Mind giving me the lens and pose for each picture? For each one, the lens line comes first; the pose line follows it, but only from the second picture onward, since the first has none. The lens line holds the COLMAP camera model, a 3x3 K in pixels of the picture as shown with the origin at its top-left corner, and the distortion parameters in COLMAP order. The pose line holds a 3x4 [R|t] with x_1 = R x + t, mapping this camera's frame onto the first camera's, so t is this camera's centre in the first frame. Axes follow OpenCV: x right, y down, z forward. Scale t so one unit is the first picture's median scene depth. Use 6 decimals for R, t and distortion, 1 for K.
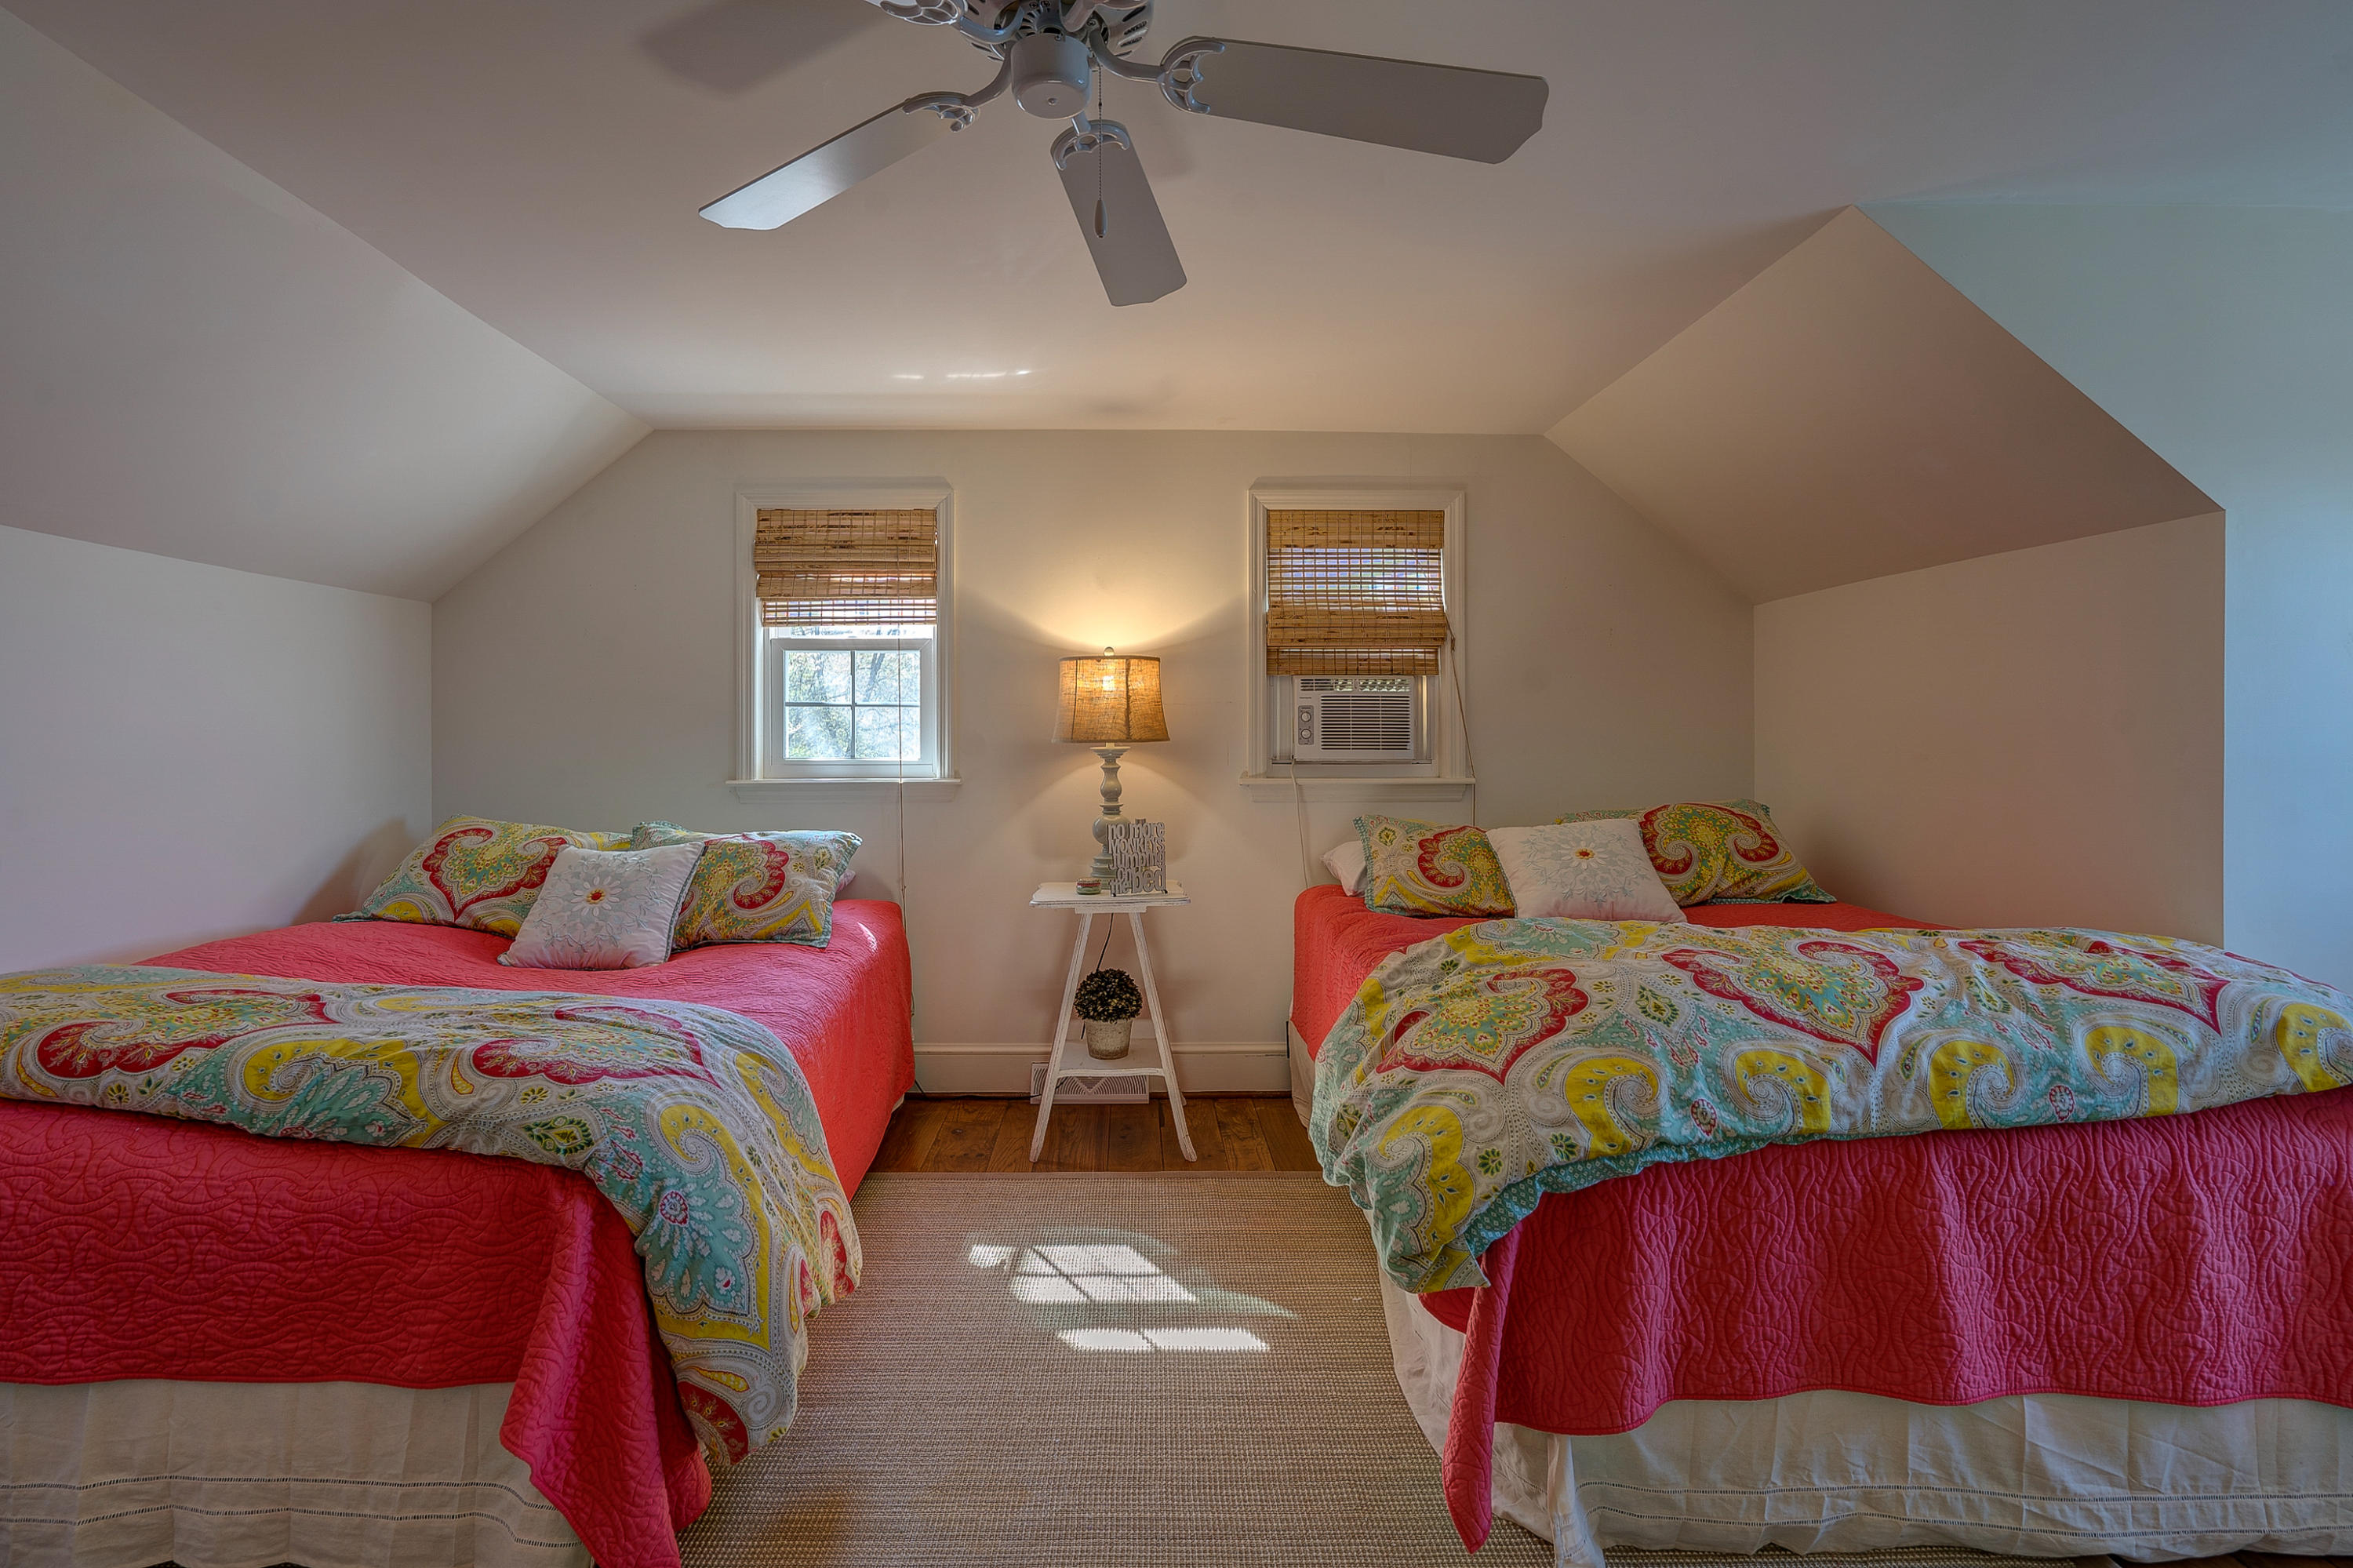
lens RADIAL K [[1076.3, 0, 1170.2], [0, 1076.3, 771.2], [0, 0, 1]] dist [0.001406, 0.000006]
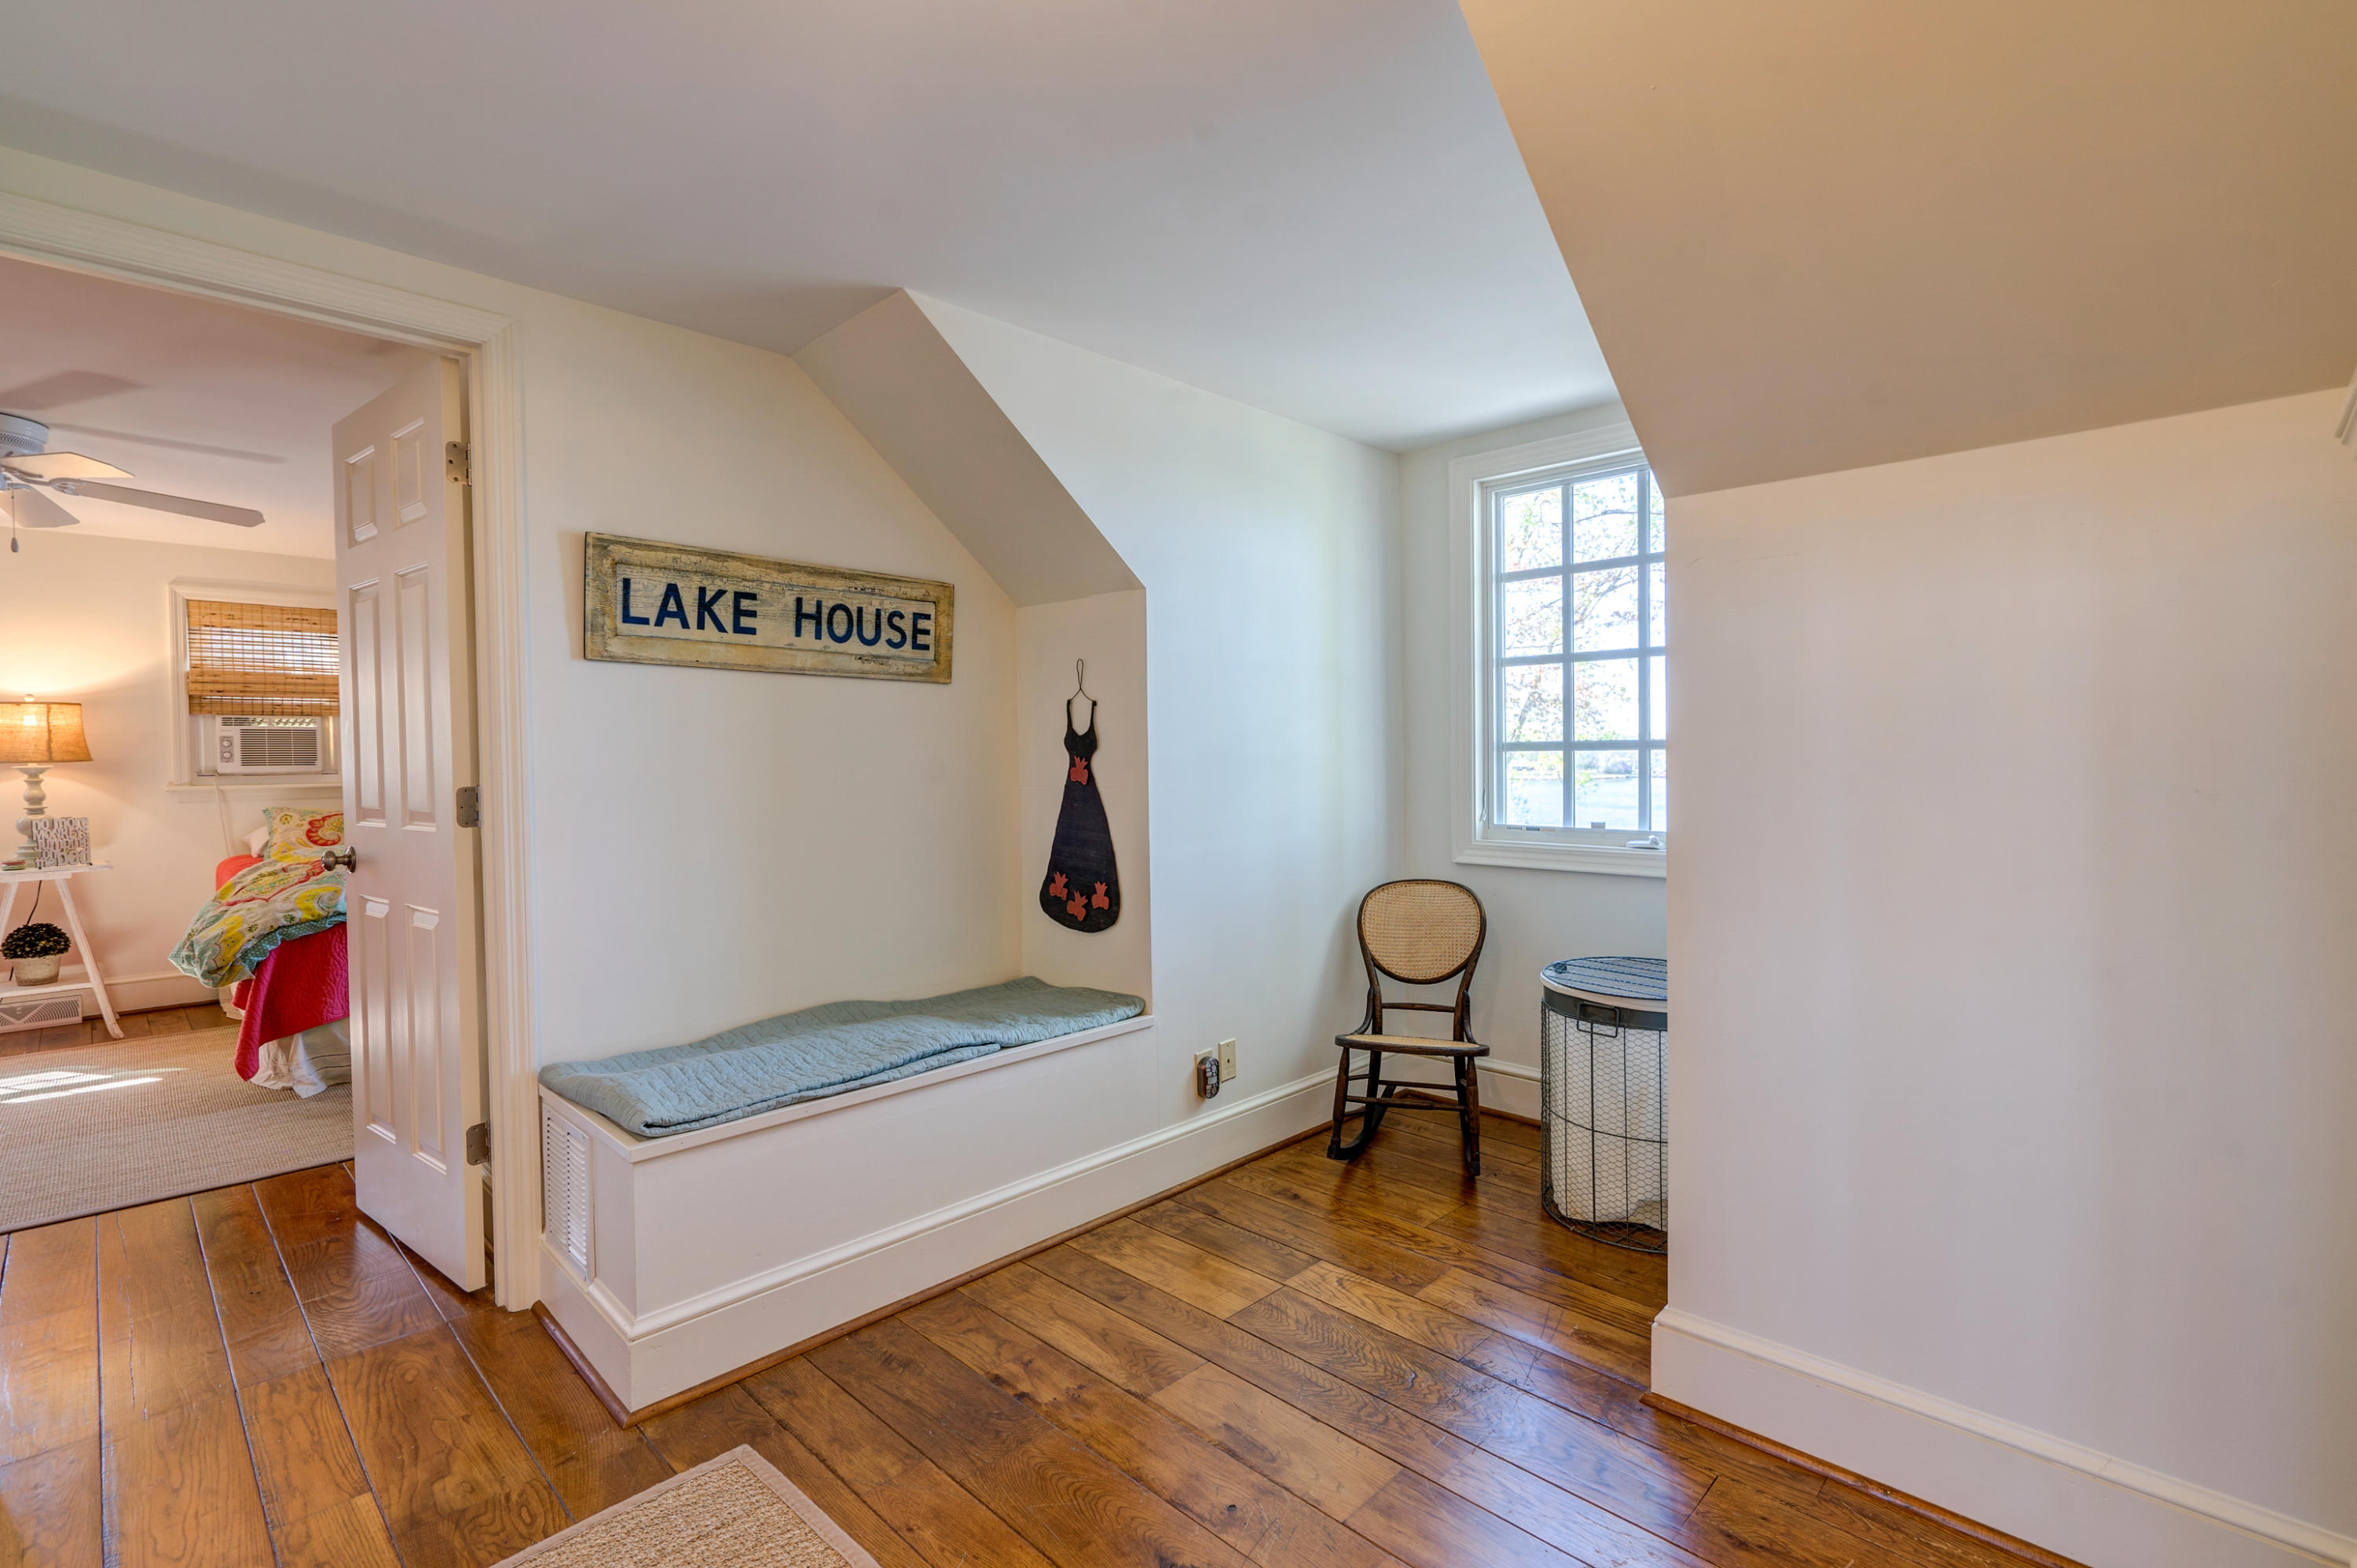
lens RADIAL K [[1078.0, 0, 1169.6], [0, 1078.0, 779.9], [0, 0, 1]] dist [0.001406, 0.000006]
pose [[0.730696, -0.022466, 0.682333, 0.063905], [0.023951, 0.999687, 0.007266, 0.020333], [-0.682283, 0.011033, 0.731005, -1.003607]]
